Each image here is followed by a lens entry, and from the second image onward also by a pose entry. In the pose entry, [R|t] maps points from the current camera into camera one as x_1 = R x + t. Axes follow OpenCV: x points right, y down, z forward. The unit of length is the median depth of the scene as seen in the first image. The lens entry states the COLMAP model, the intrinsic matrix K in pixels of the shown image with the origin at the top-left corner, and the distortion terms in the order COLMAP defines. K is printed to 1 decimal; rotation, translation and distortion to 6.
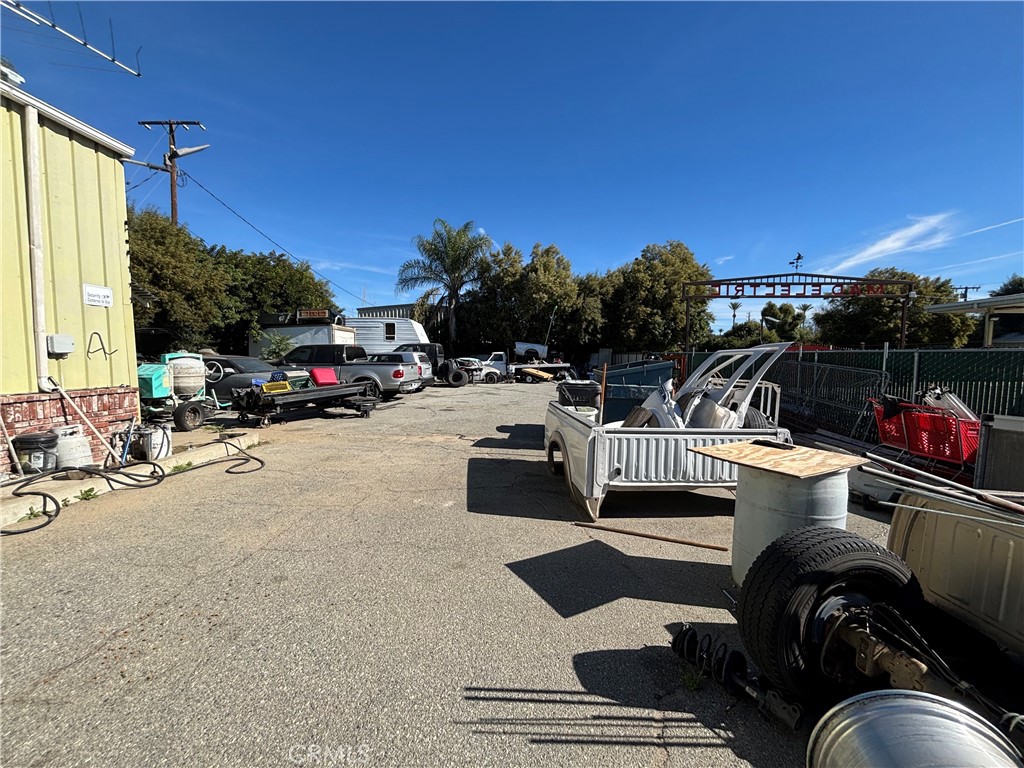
lens RADIAL K [[412.4, 0, 511.1], [0, 412.4, 390.4], [0, 0, 1]] dist [0.003501, 0.000088]
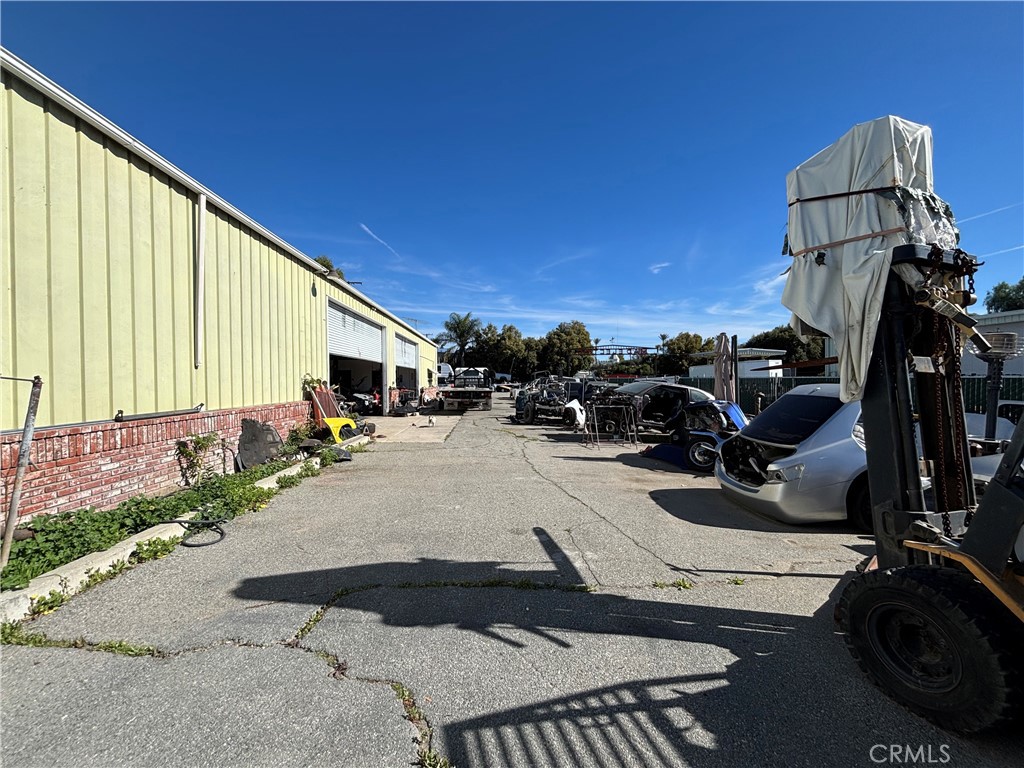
lens RADIAL K [[412.4, 0, 512.2], [0, 412.4, 382.6], [0, 0, 1]] dist [0.003501, 0.000088]
pose [[0.996498, -0.013935, 0.082450, -0.070154], [0.019660, 0.997420, -0.069038, 0.067029], [-0.081275, 0.070418, 0.994201, -0.967188]]
